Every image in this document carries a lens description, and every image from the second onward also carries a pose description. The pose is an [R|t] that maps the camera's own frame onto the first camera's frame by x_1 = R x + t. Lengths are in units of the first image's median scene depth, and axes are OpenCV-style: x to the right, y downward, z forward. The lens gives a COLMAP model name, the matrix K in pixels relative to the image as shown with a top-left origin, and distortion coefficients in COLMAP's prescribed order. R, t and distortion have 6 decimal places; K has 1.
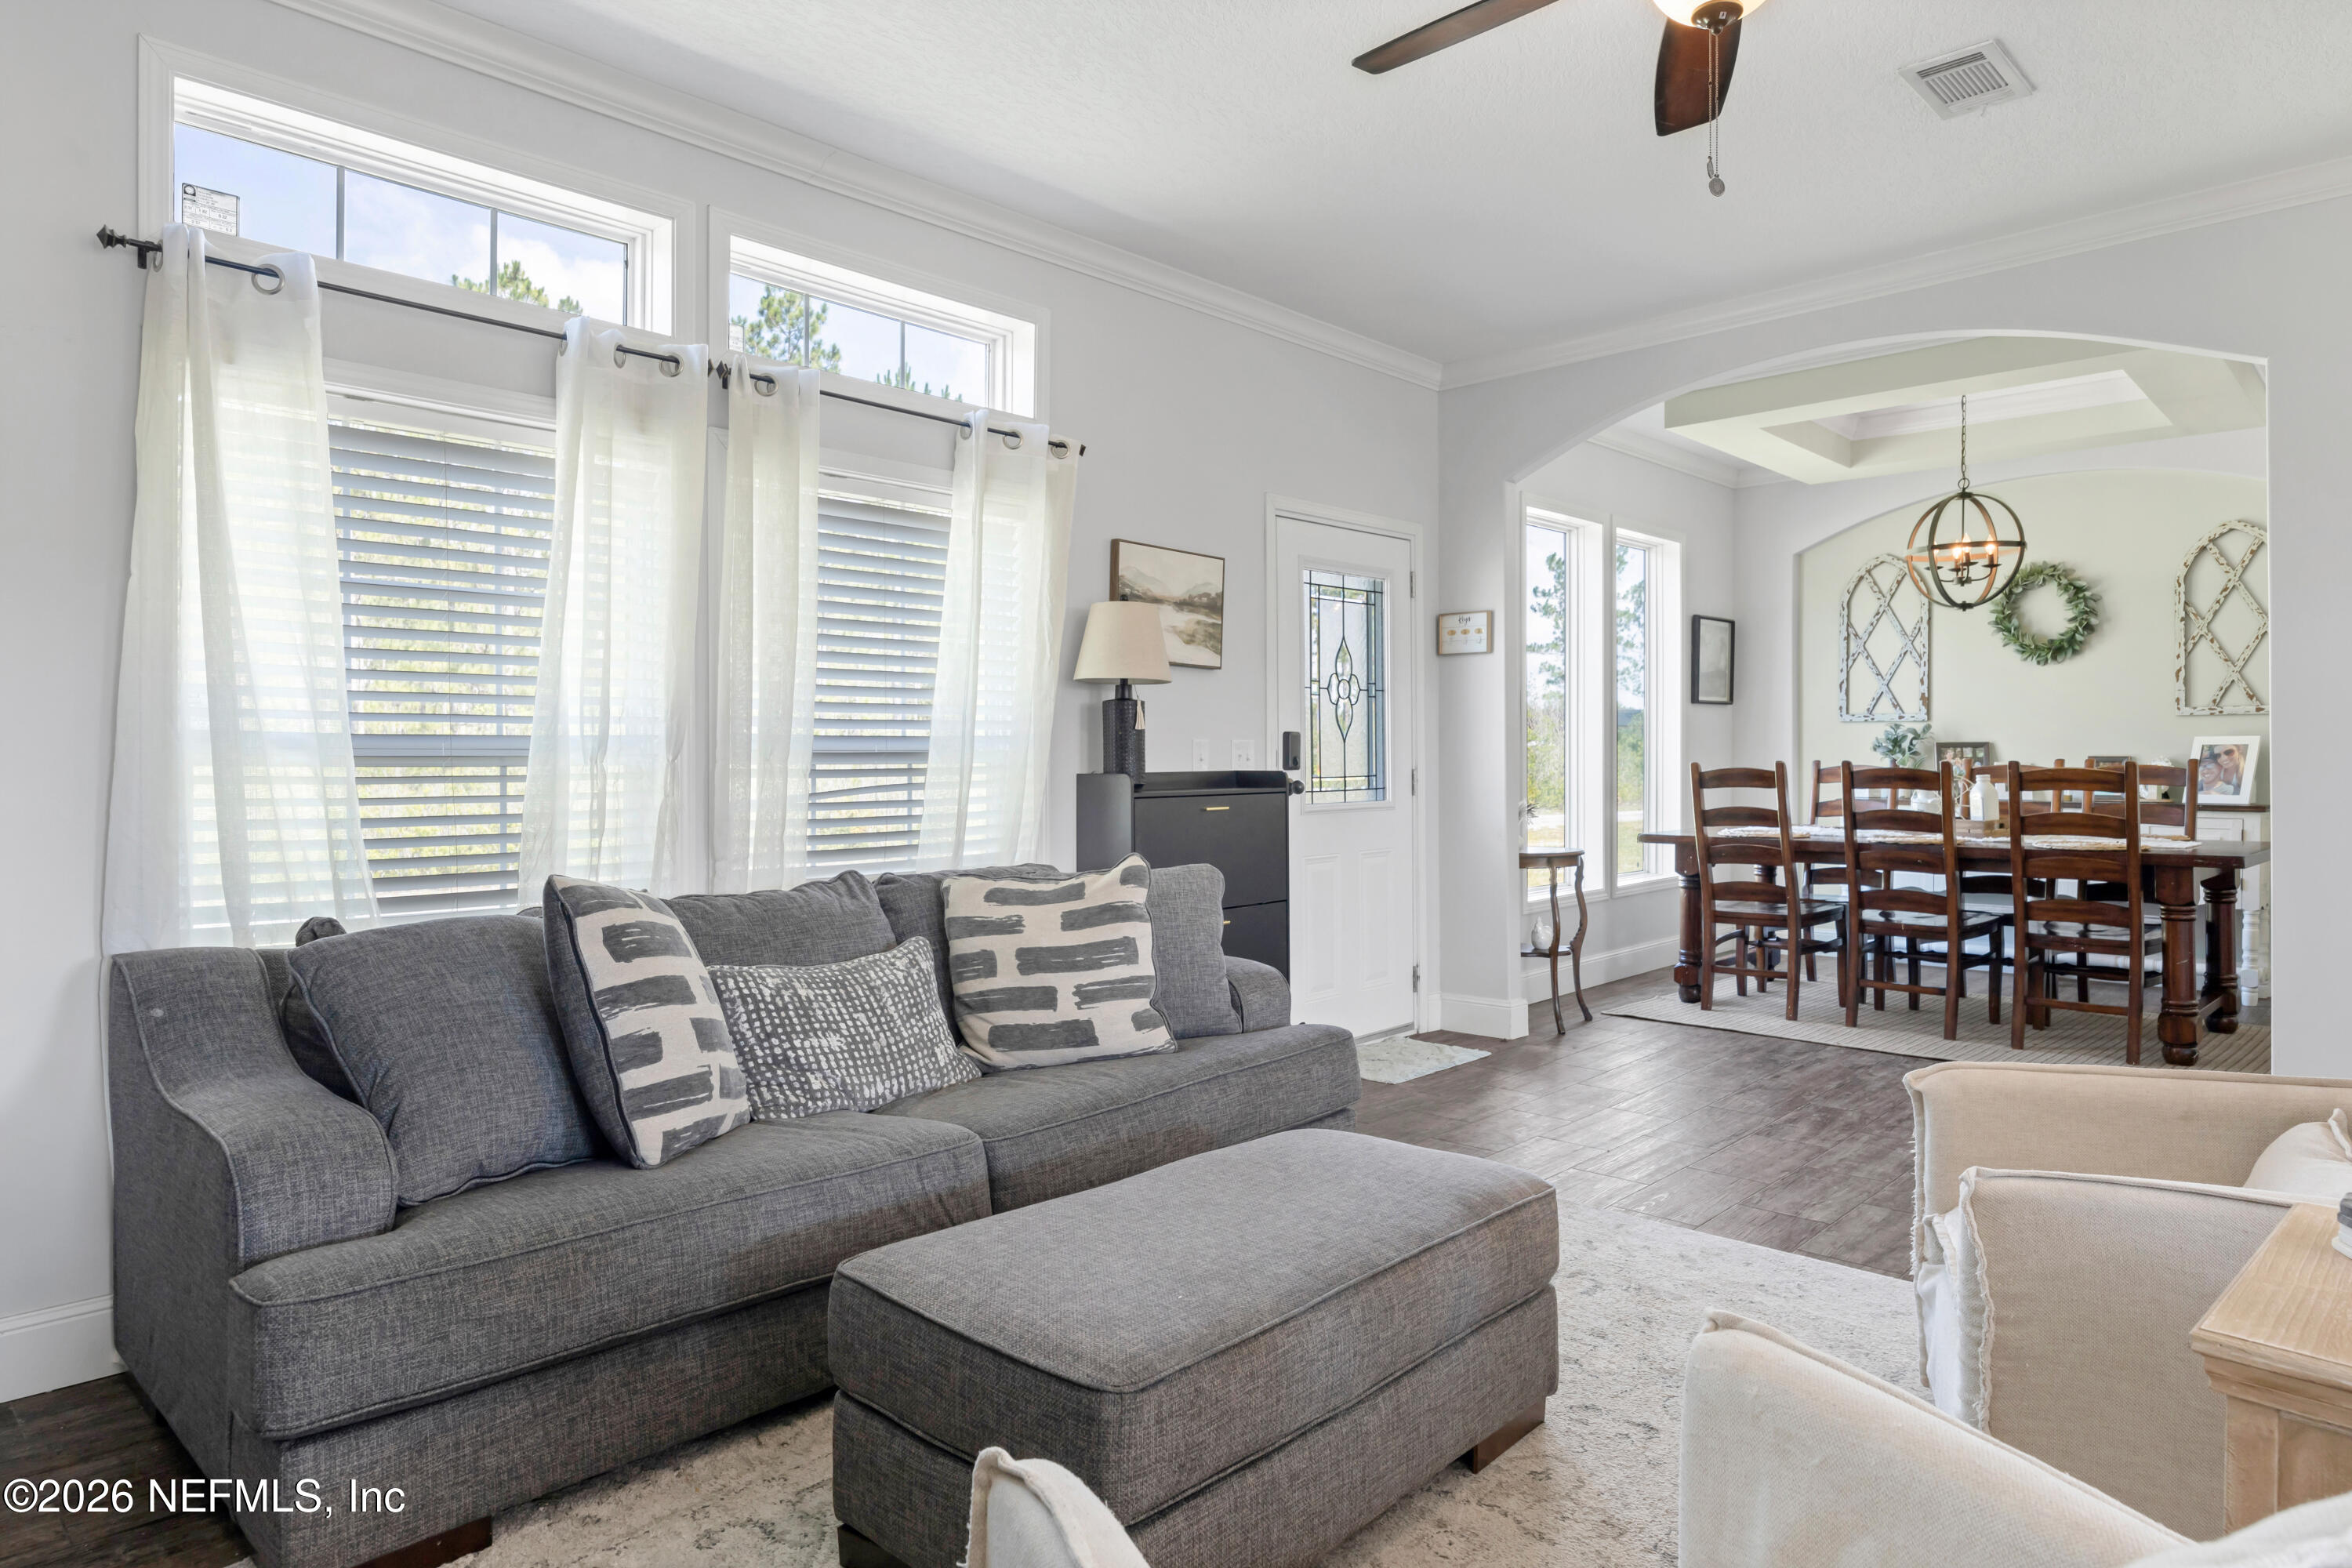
lens RADIAL K [[1384.7, 0, 1178.8], [0, 1384.7, 758.7], [0, 0, 1]] dist [-0.002388, -0.000594]
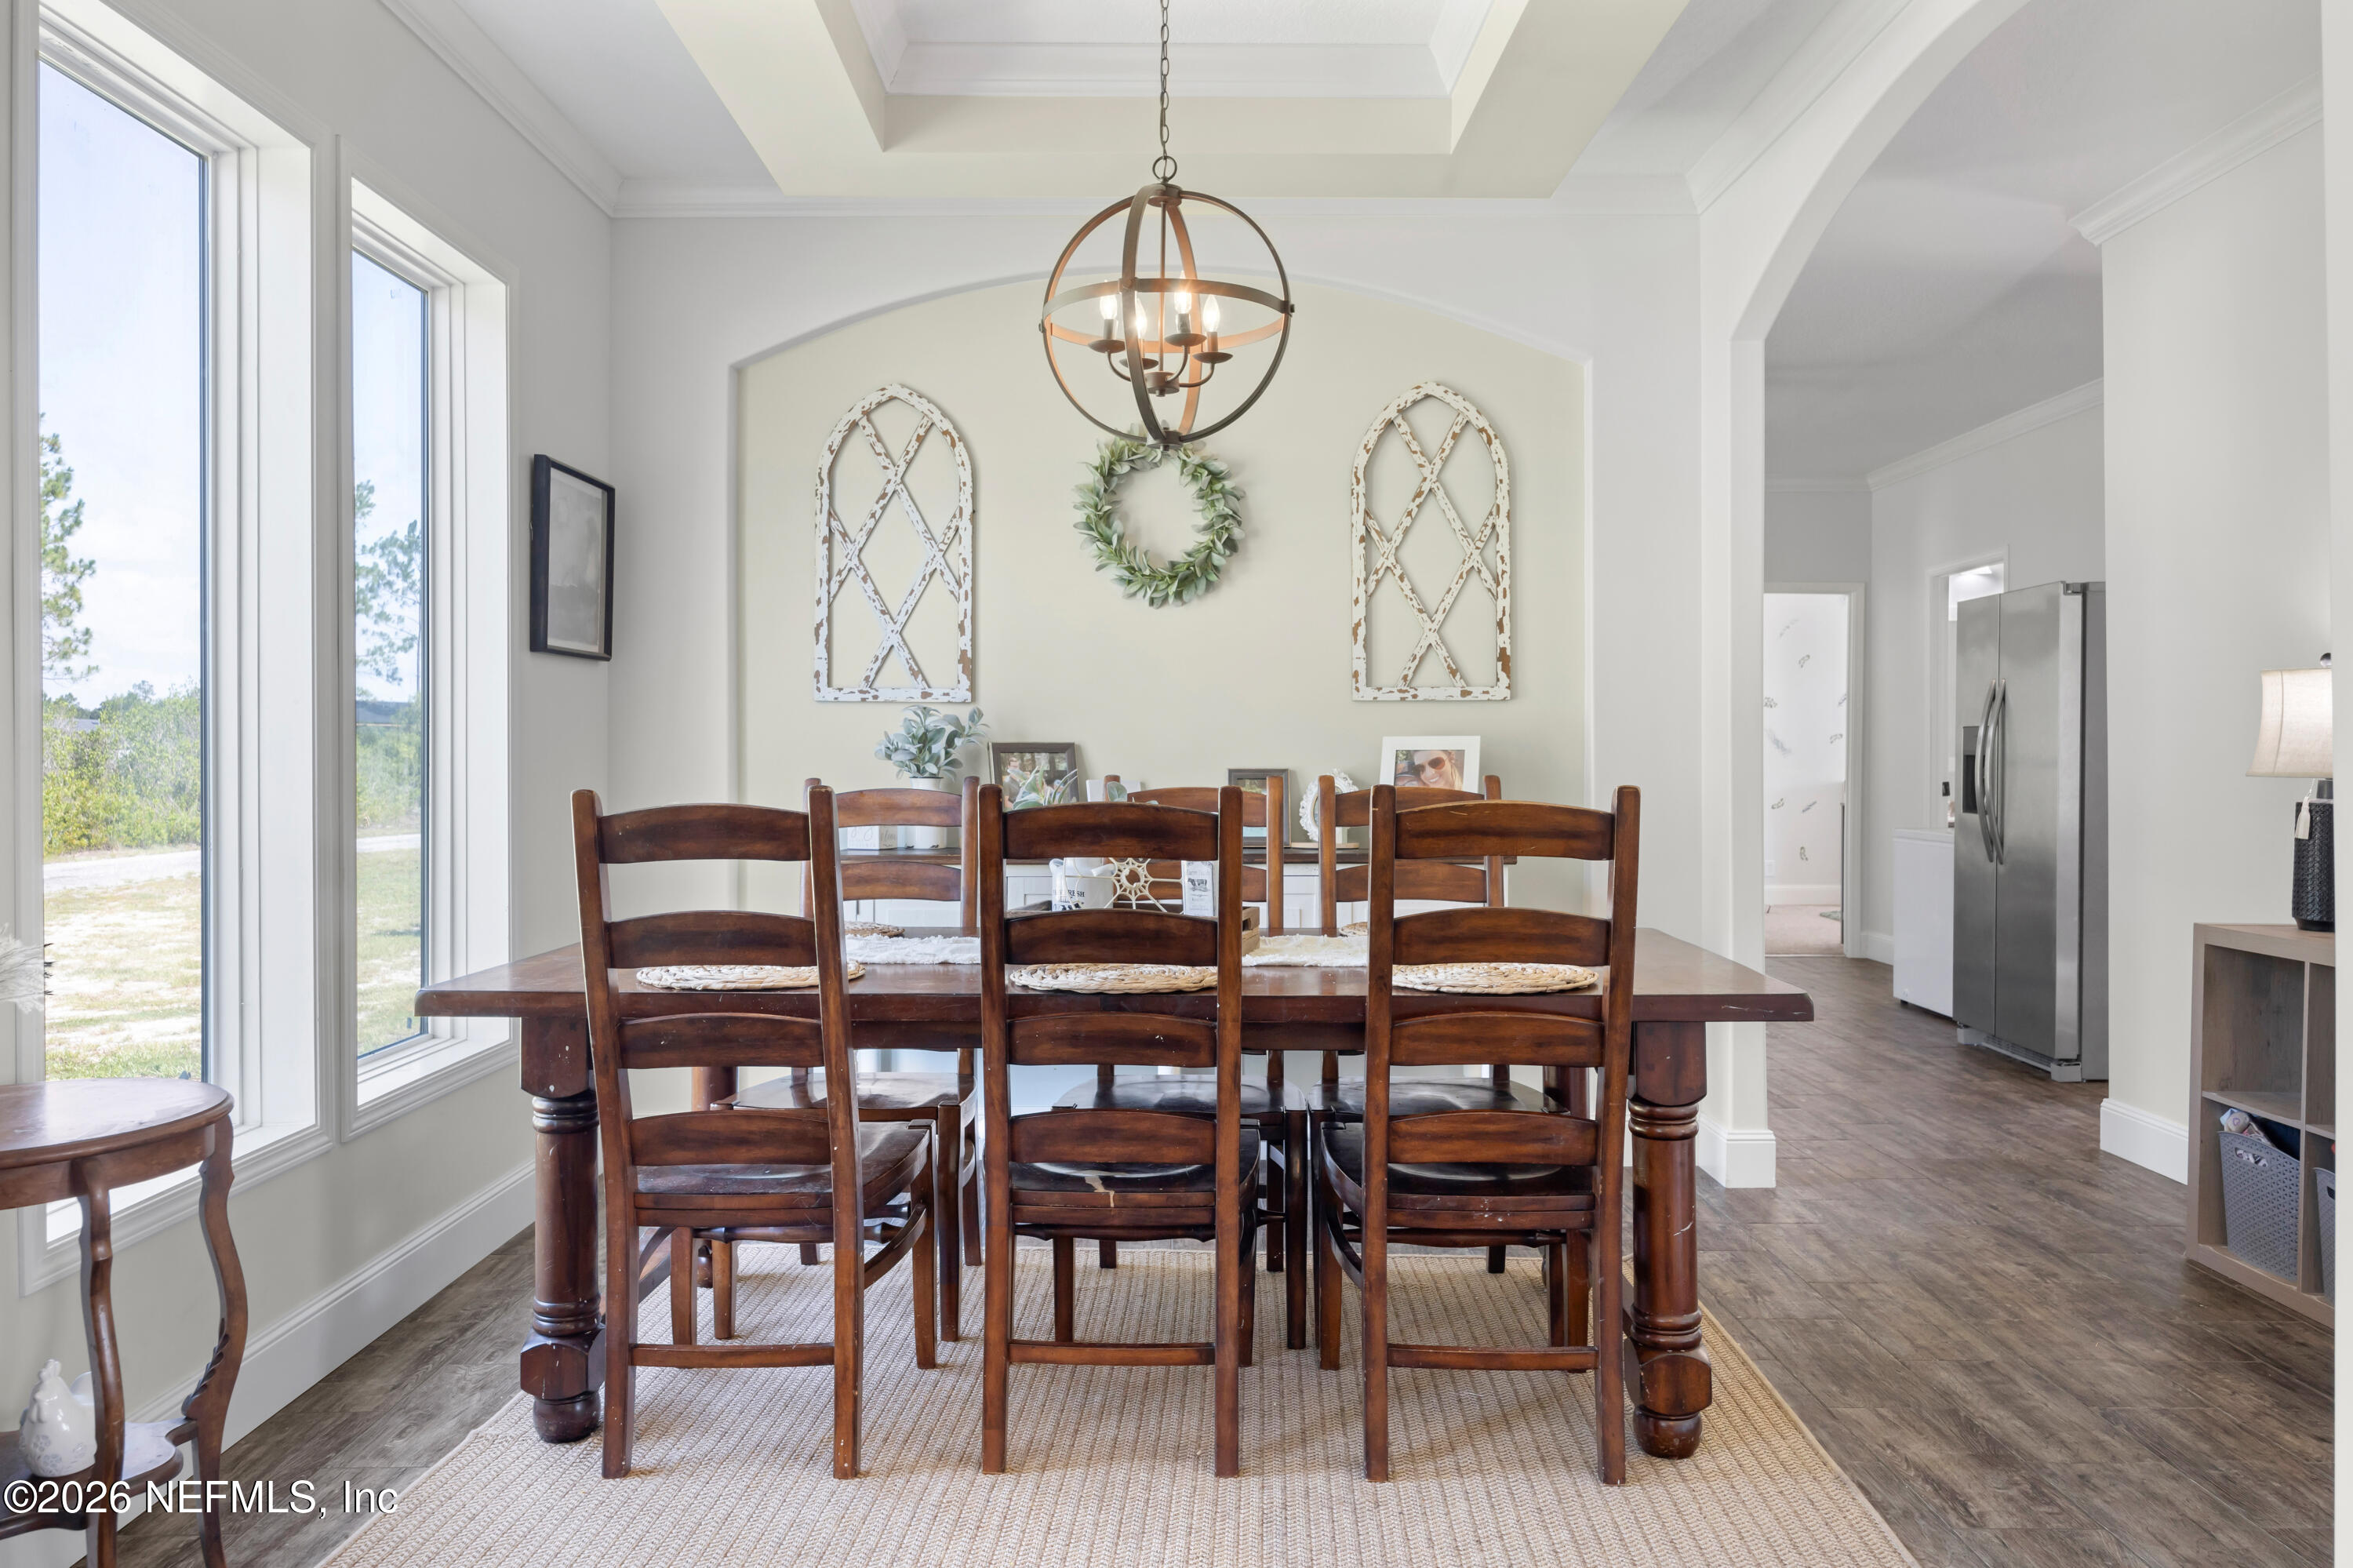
lens RADIAL K [[1646.8, 0, 1165.5], [0, 1646.8, 773.3], [0, 0, 1]] dist [-0.006939, 0.004661]
pose [[0.723586, -0.003262, 0.690227, 0.166908], [-0.000298, 0.999987, 0.005038, -0.003366], [-0.690235, -0.003851, 0.723575, 0.521828]]
